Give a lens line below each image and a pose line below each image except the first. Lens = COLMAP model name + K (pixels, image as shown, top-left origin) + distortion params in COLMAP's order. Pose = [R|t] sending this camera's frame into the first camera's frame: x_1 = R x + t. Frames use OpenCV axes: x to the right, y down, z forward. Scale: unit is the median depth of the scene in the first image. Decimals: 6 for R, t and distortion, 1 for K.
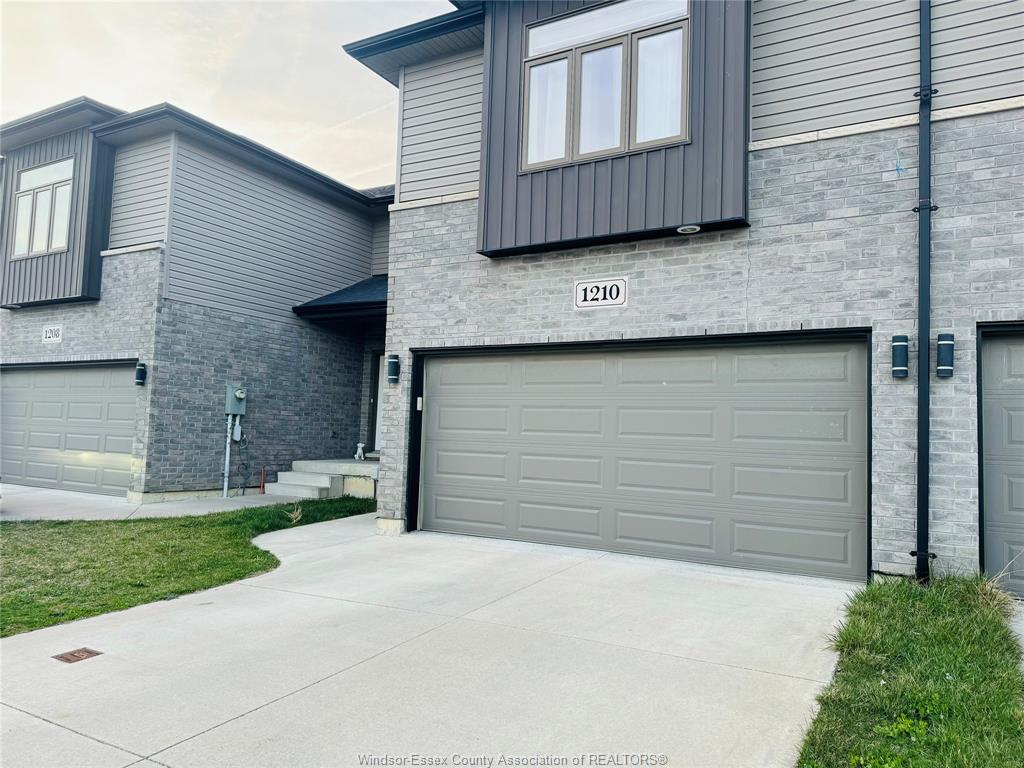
lens RADIAL K [[713.3, 0, 512.0], [0, 713.3, 384.0], [0, 0, 1]] dist [0.076833, -0.095011]
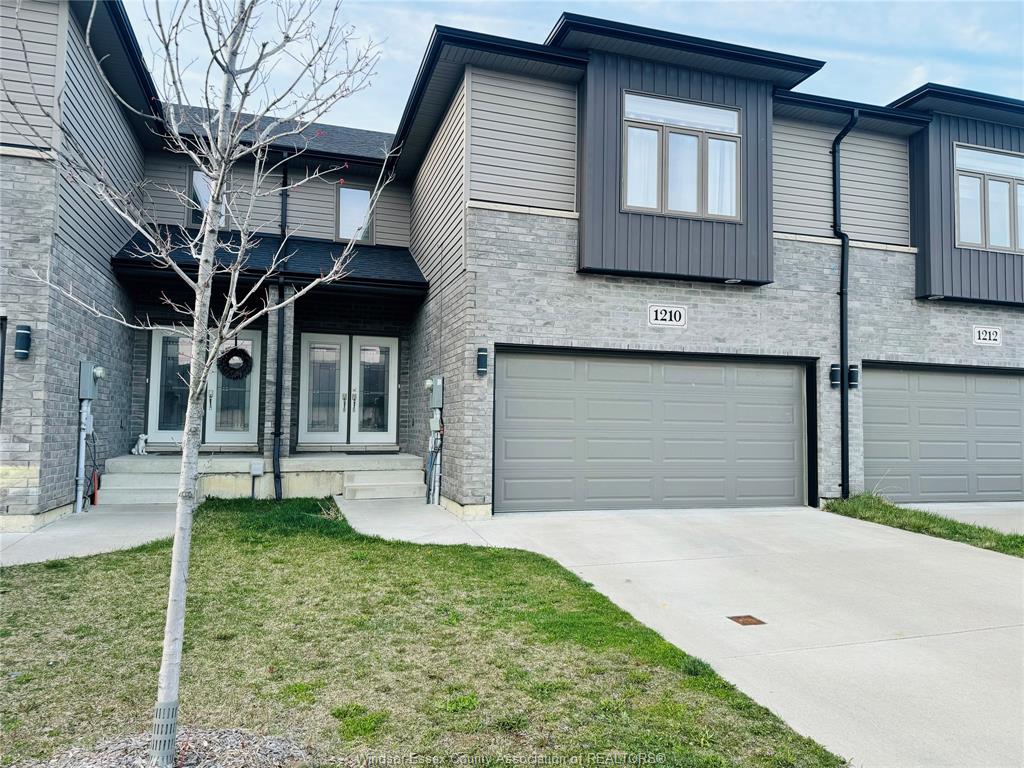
lens RADIAL K [[714.3, 0, 511.5], [0, 714.3, 381.0], [0, 0, 1]] dist [0.091792, -0.110863]
pose [[0.680097, 0.023301, 0.732751, -1.046530], [-0.044673, 0.998955, 0.009696, -0.005420], [-0.731760, -0.039328, 0.680427, 0.296517]]
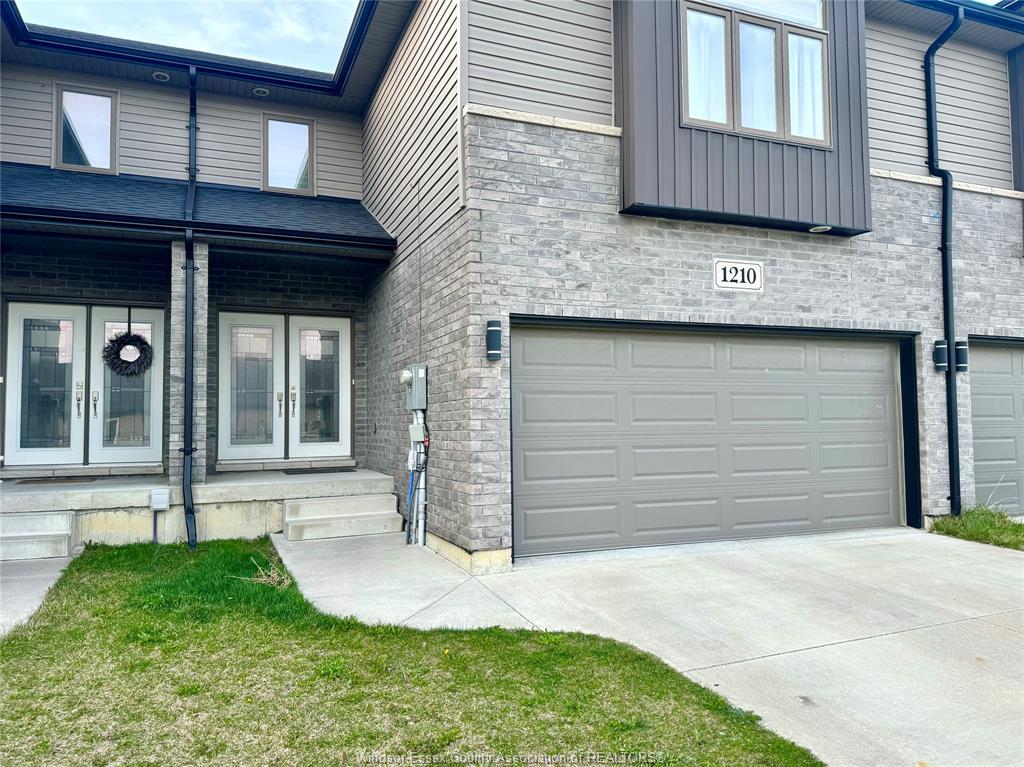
lens RADIAL K [[744.7, 0, 512.0], [0, 744.7, 383.5], [0, 0, 1]] dist [0.075813, -0.135596]
pose [[0.614788, 0.004769, 0.788678, -0.859426], [-0.027033, 0.999522, 0.015029, 0.011967], [-0.788229, -0.030560, 0.614623, 0.611191]]
